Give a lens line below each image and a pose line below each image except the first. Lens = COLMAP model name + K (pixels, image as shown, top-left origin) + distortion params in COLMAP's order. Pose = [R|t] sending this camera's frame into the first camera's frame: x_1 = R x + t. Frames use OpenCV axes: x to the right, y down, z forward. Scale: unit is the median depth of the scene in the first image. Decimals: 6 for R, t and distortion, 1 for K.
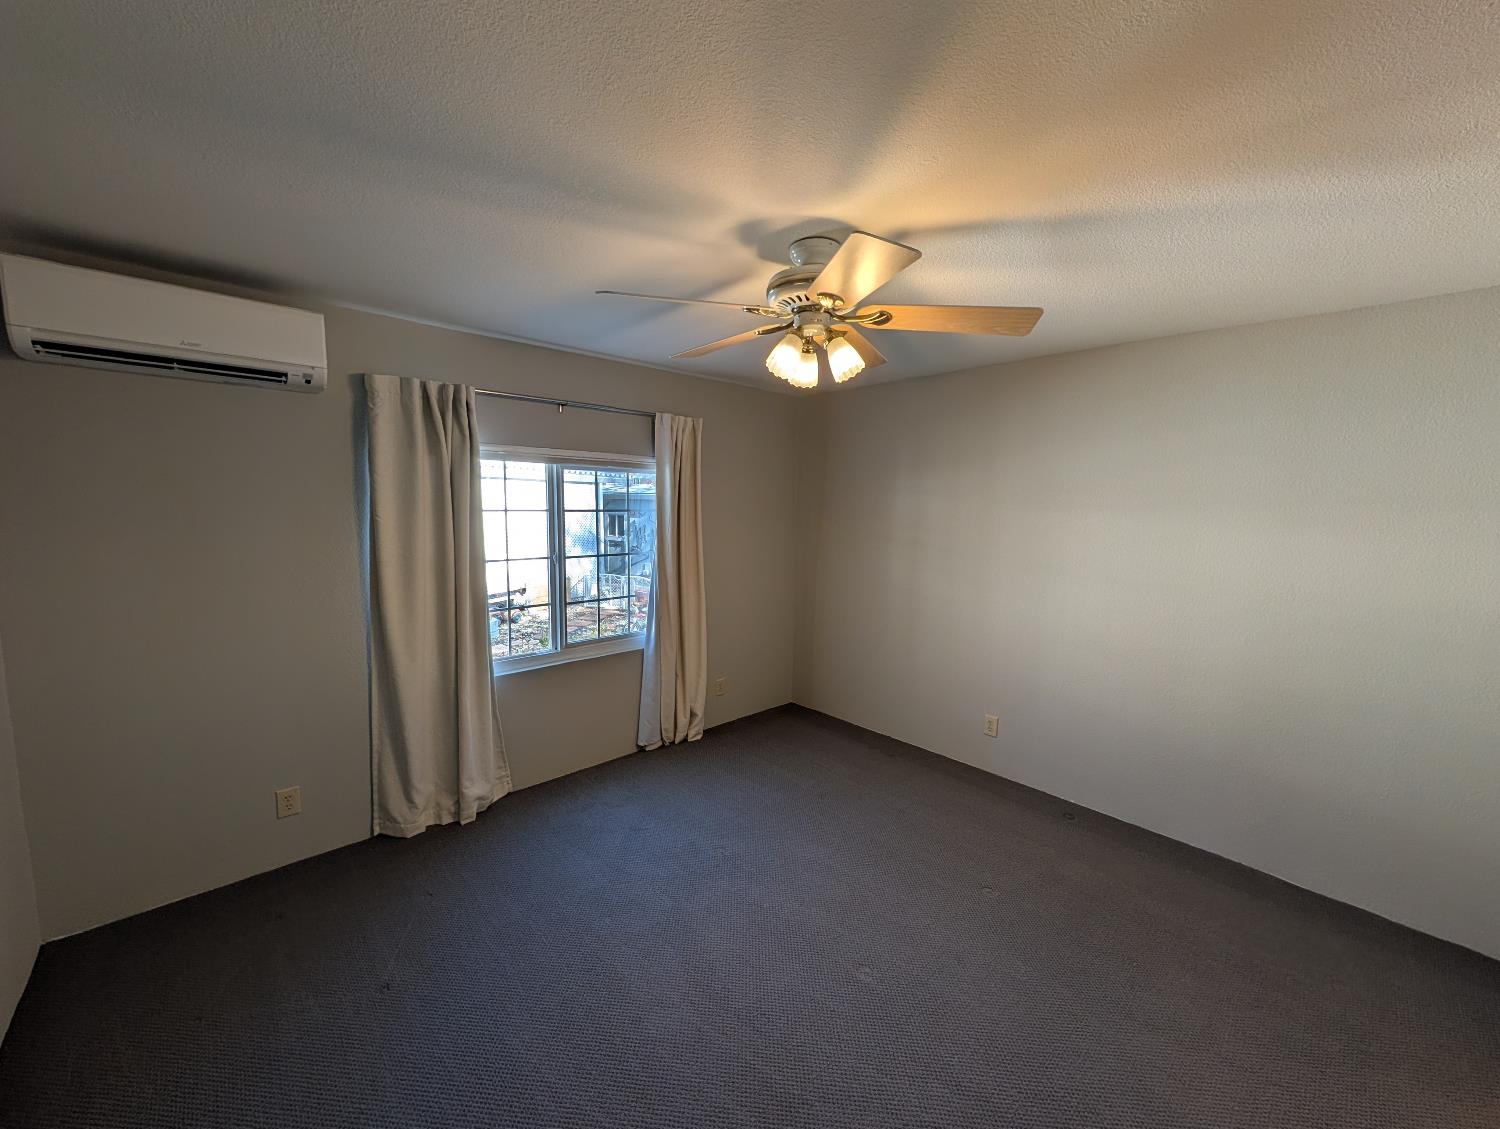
lens RADIAL K [[568.2, 0, 752.0], [0, 568.2, 570.9], [0, 0, 1]] dist [-0.000262, -0.000002]
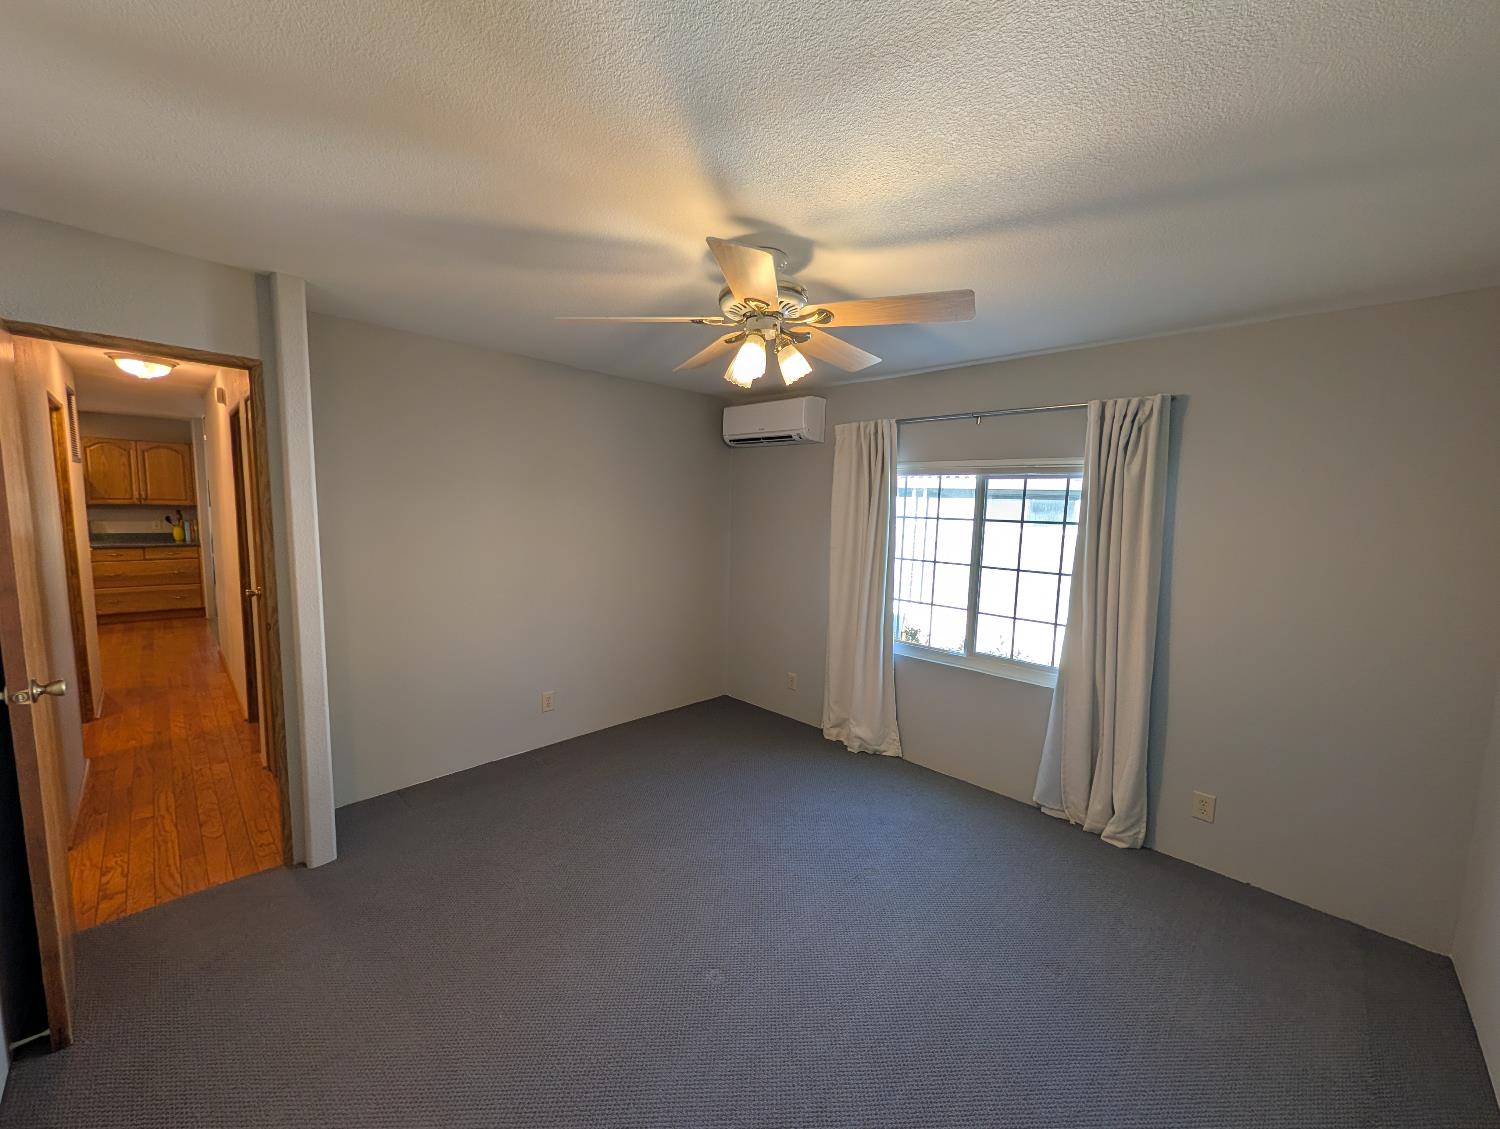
lens RADIAL K [[568.2, 0, 752.0], [0, 568.2, 570.9], [0, 0, 1]] dist [-0.000262, -0.000002]
pose [[0.061365, 0.095717, -0.993515, 0.690653], [-0.151906, 0.984691, 0.085484, -0.043070], [0.986488, 0.145676, 0.074966, 0.561727]]
